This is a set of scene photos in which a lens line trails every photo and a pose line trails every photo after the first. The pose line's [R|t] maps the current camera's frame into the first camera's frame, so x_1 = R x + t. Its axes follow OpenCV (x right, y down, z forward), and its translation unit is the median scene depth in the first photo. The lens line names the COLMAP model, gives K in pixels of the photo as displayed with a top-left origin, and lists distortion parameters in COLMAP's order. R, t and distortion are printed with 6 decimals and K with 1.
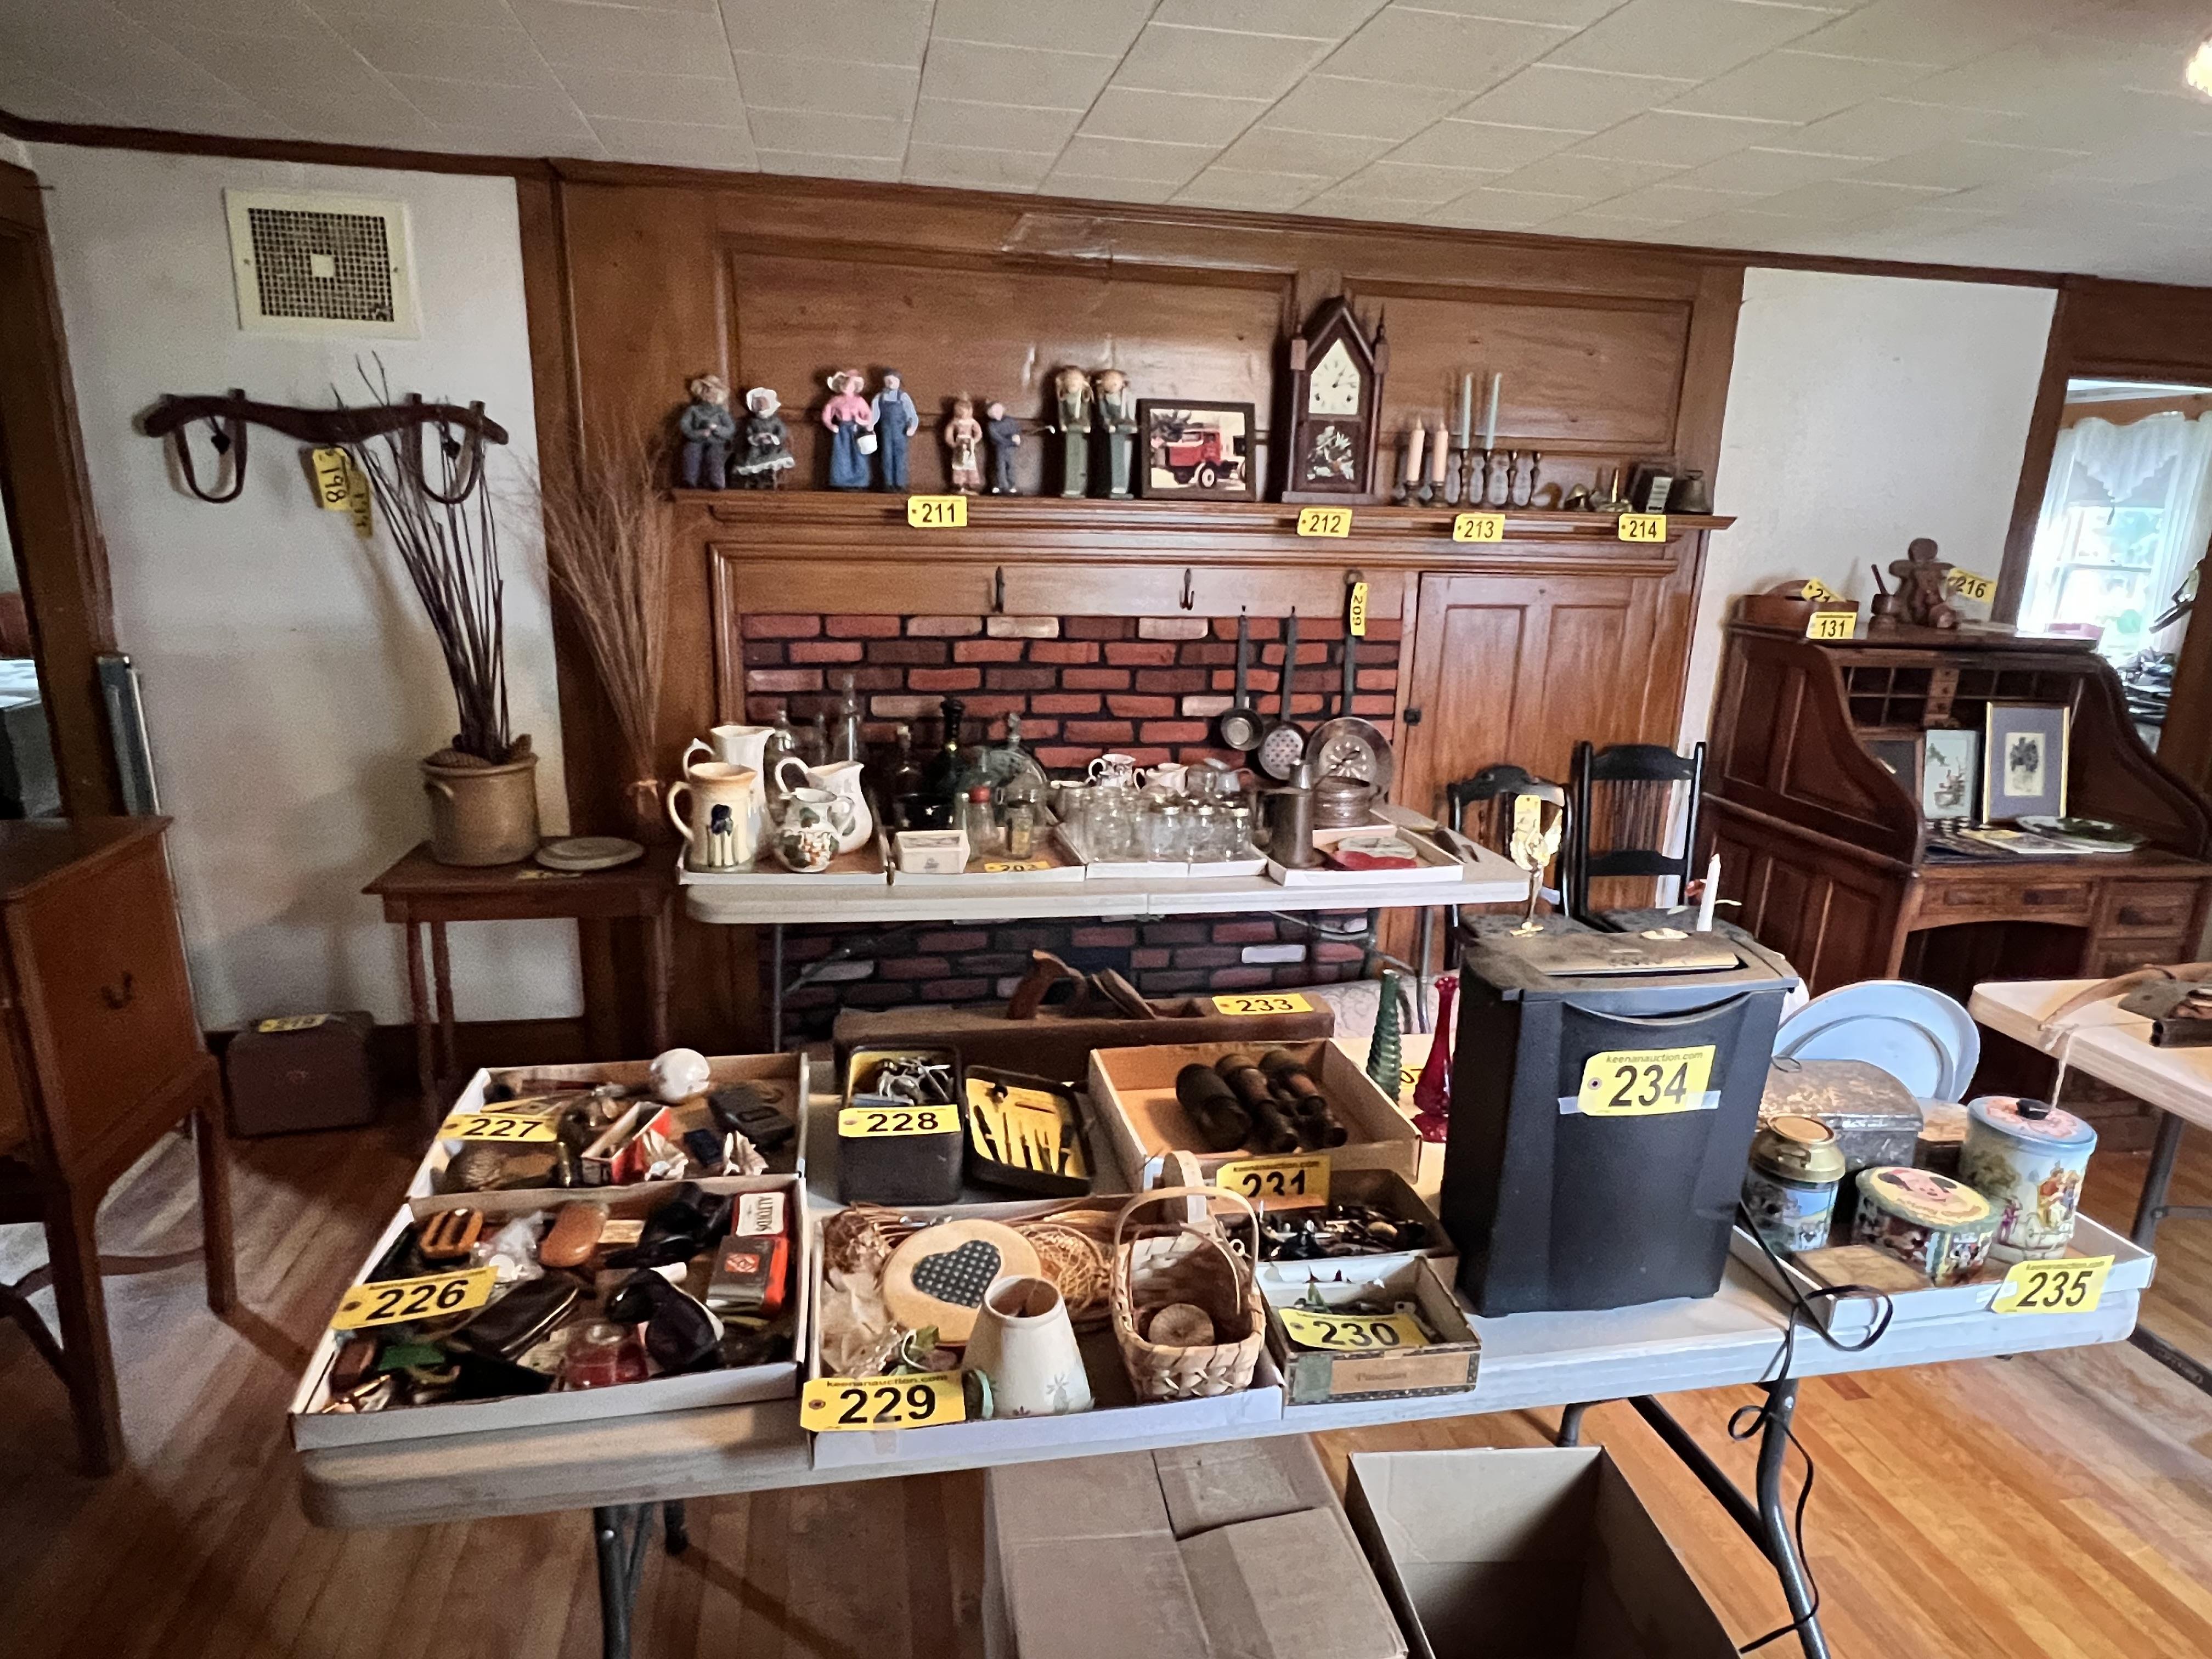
lens RADIAL K [[1261.0, 0, 1098.9], [0, 1261.0, 835.0], [0, 0, 1]] dist [-0.000522, -0.001238]
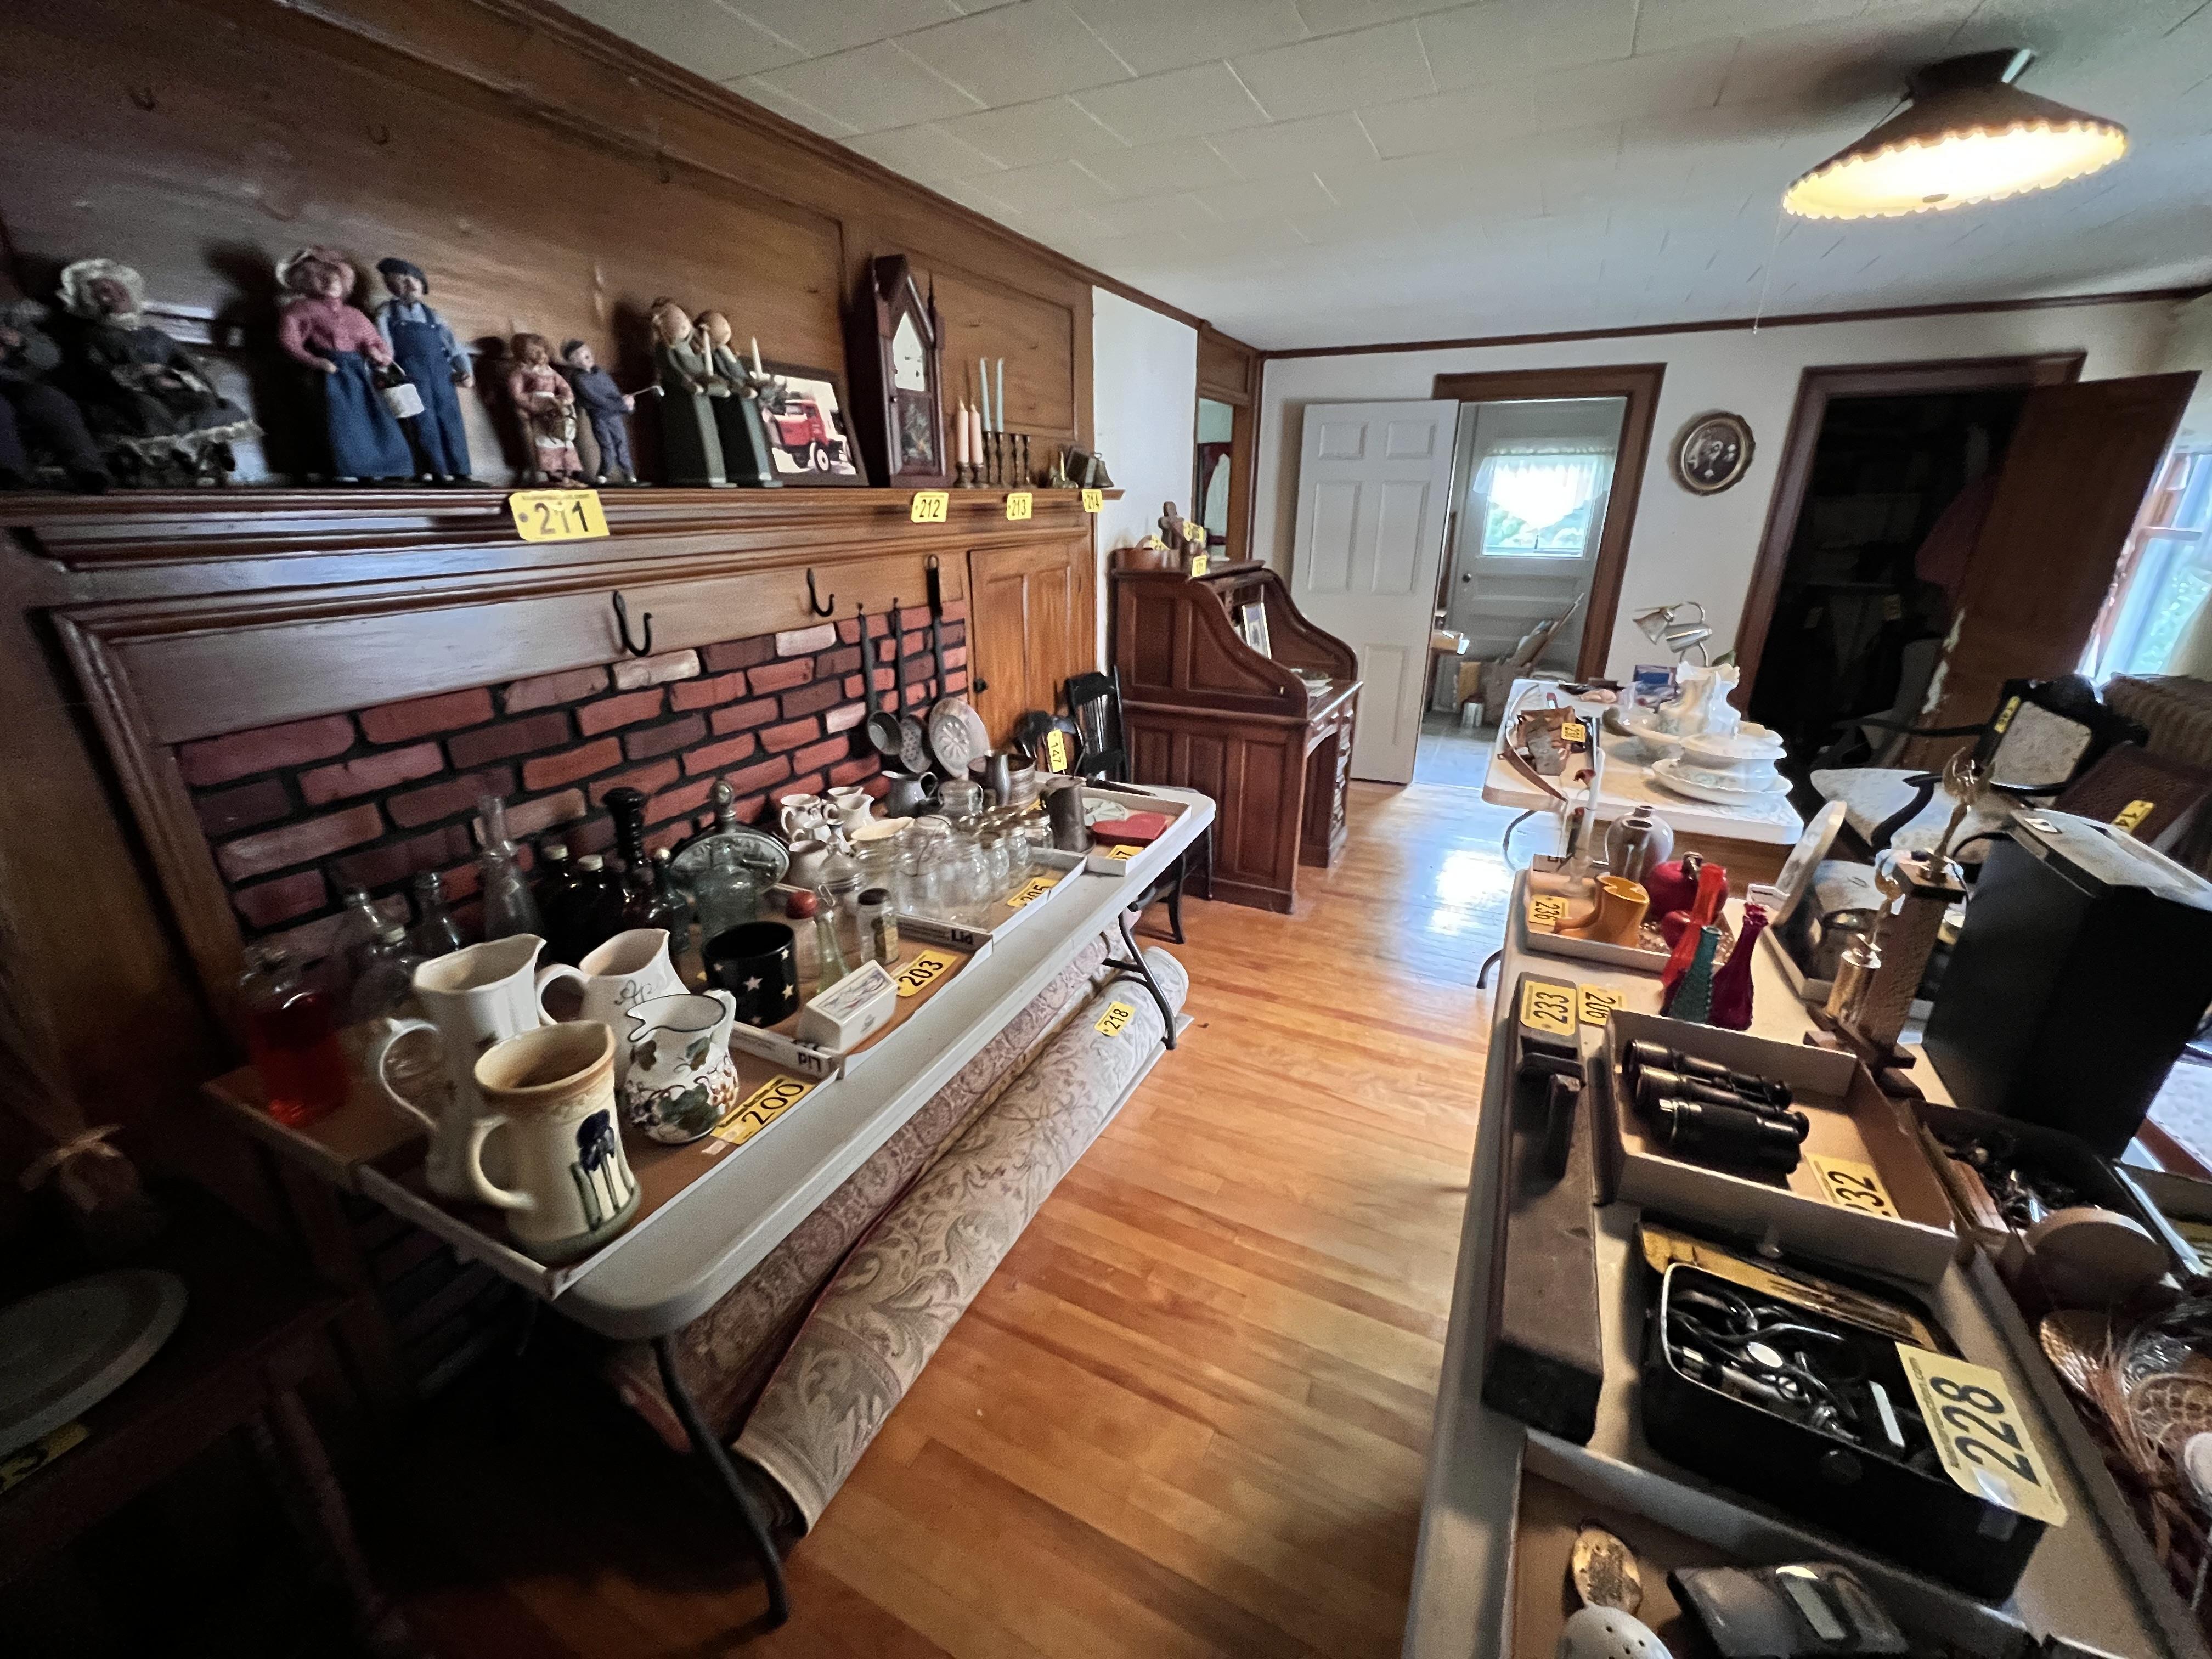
lens RADIAL K [[879.7, 0, 1097.8], [0, 879.7, 819.8], [0, 0, 1]] dist [0.000304, 0.000240]
pose [[0.607879, -0.304920, 0.733149, -0.312807], [0.227930, 0.951476, 0.206739, -0.129334], [-0.760613, 0.041434, 0.647882, 0.472195]]
